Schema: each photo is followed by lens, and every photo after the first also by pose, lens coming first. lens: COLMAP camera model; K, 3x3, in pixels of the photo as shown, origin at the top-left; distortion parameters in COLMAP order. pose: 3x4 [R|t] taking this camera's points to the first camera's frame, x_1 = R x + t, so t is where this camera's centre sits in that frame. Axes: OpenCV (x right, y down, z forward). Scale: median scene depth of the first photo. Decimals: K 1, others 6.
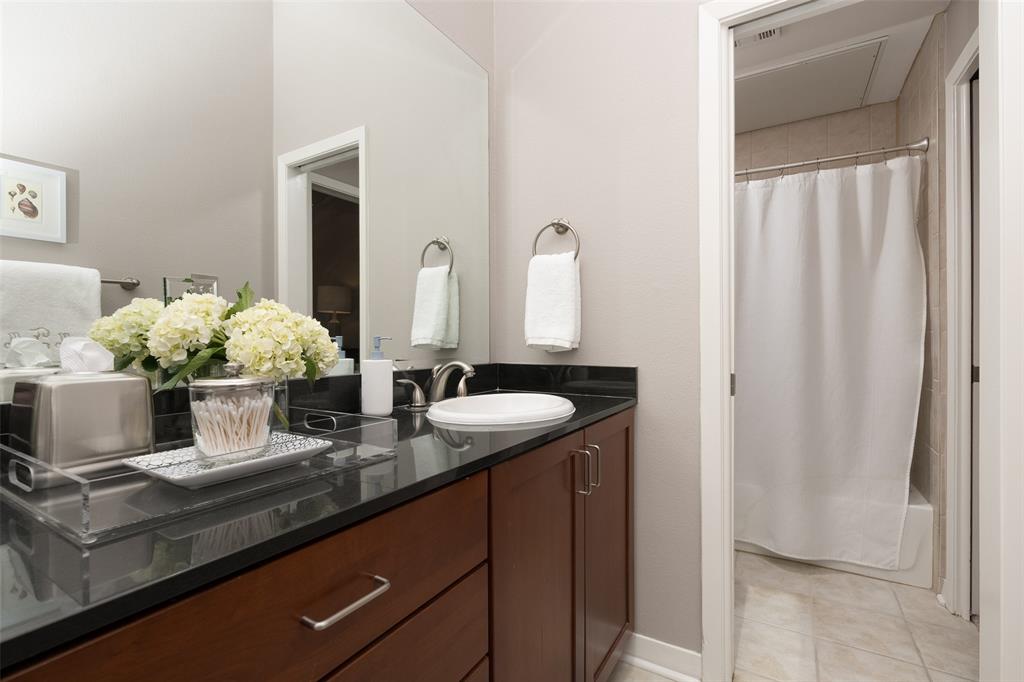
lens RADIAL K [[469.9, 0, 512.0], [0, 469.9, 341.0], [0, 0, 1]] dist [-0.000882, 0.000265]
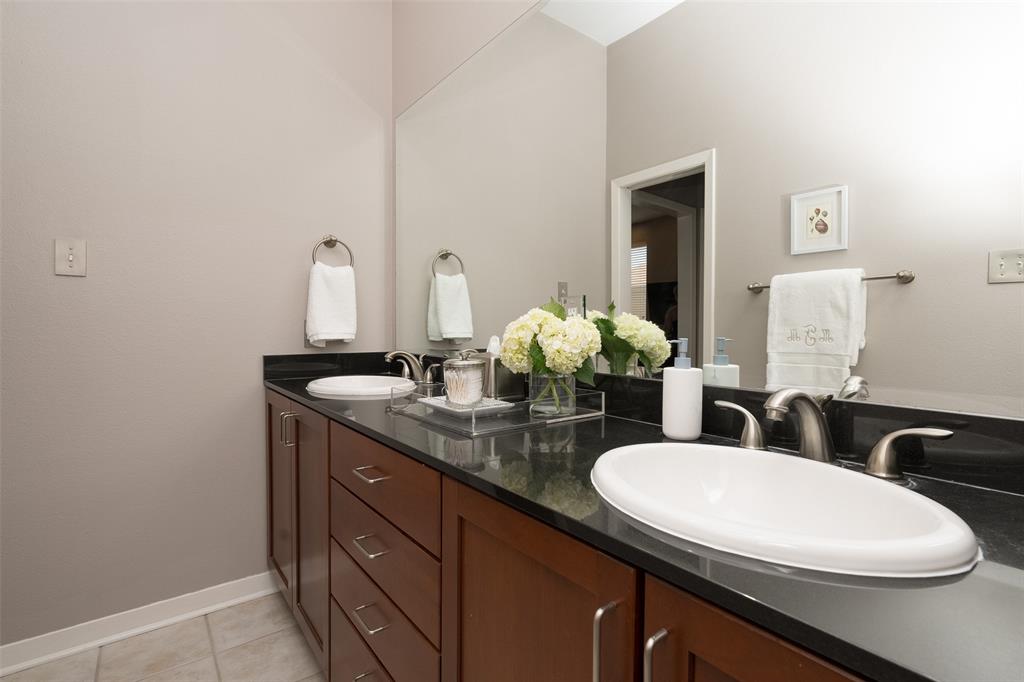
lens RADIAL K [[469.9, 0, 512.0], [0, 469.9, 341.0], [0, 0, 1]] dist [-0.000882, 0.000265]
pose [[-0.355224, 0.029352, -0.934320, 0.403206], [-0.007809, 0.999379, 0.034365, -0.022995], [0.934749, 0.019503, -0.354774, 0.700597]]
